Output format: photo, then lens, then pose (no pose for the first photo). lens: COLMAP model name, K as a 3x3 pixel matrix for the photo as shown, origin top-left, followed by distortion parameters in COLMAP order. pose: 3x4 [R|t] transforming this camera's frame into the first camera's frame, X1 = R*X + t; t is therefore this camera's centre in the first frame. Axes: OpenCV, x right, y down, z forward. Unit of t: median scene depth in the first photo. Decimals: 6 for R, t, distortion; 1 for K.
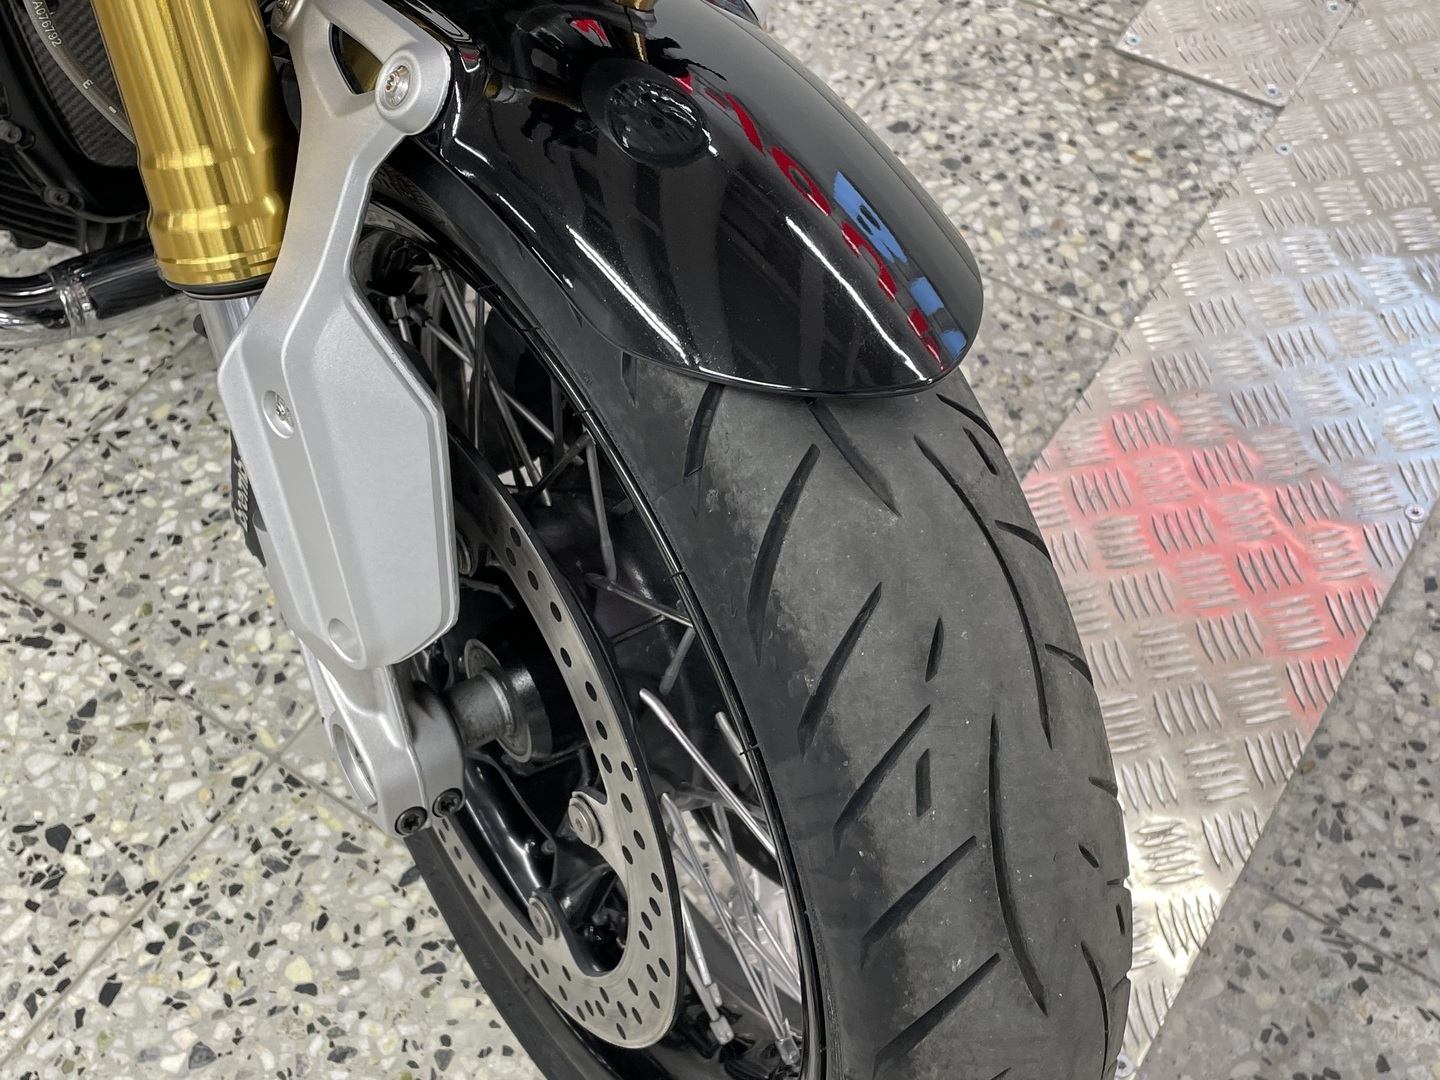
lens RADIAL K [[1617.2, 0, 725.2], [0, 1617.2, 541.8], [0, 0, 1]] dist [0.097807, -0.150464]
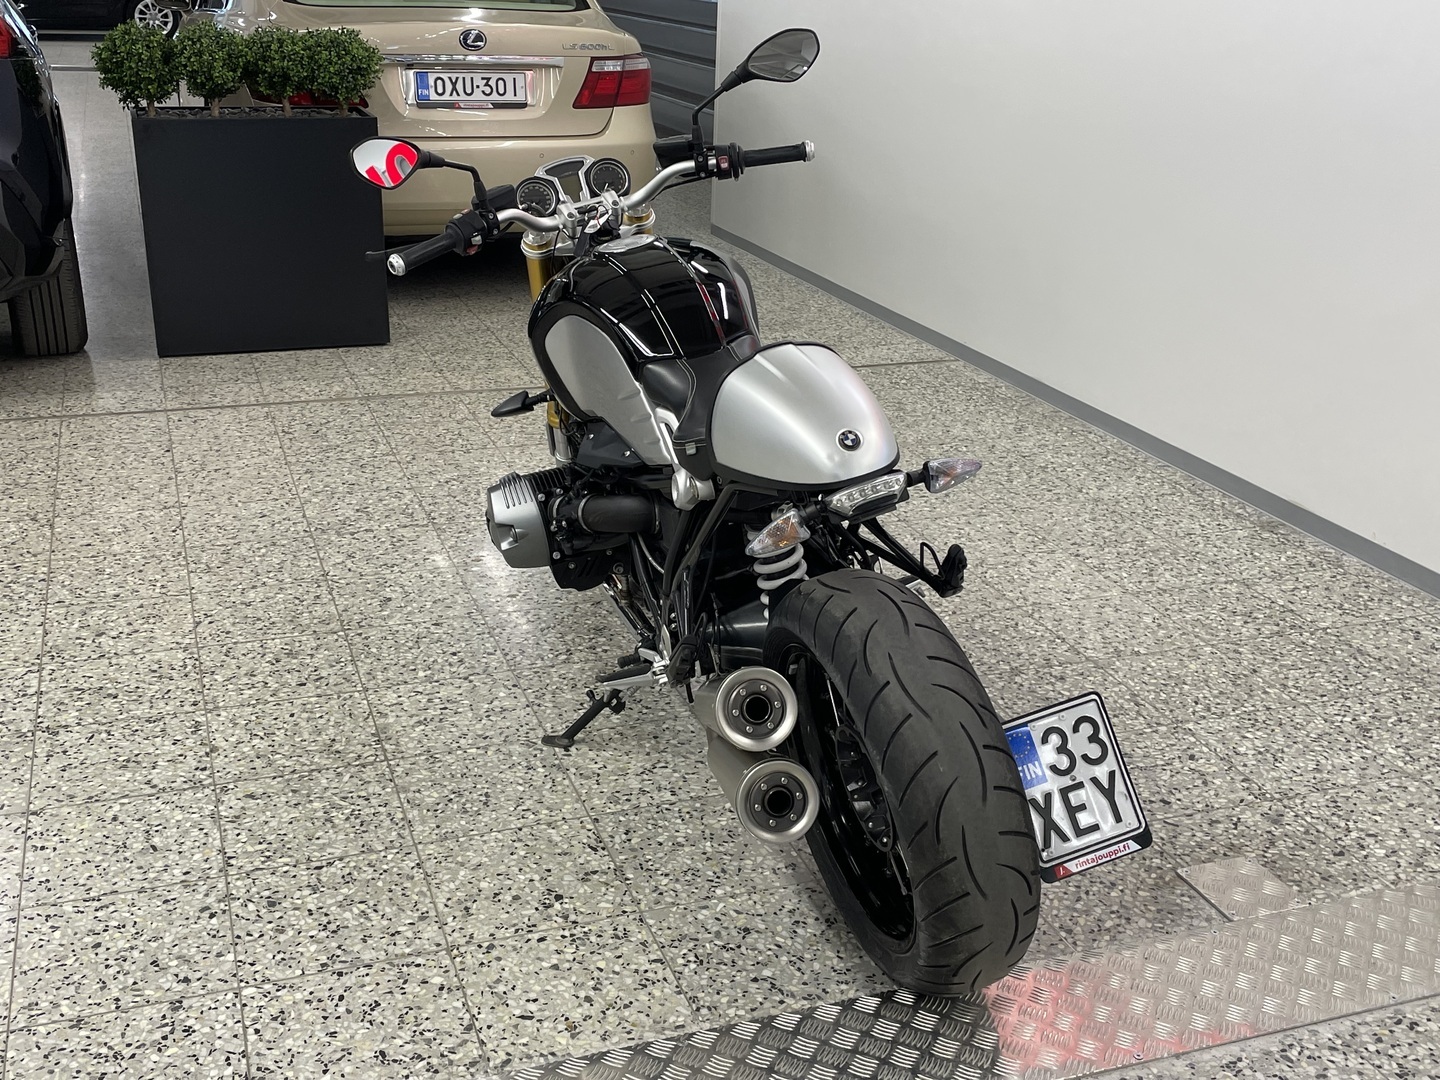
lens RADIAL K [[1557.9, 0, 720.0], [0, 1557.9, 540.0], [0, 0, 1]] dist [0.103621, -0.165110]
pose [[0.805912, 0.282686, -0.520187, 0.890690], [-0.526528, 0.743966, -0.411440, 0.625339], [0.270693, 0.605478, 0.748413, -1.075024]]
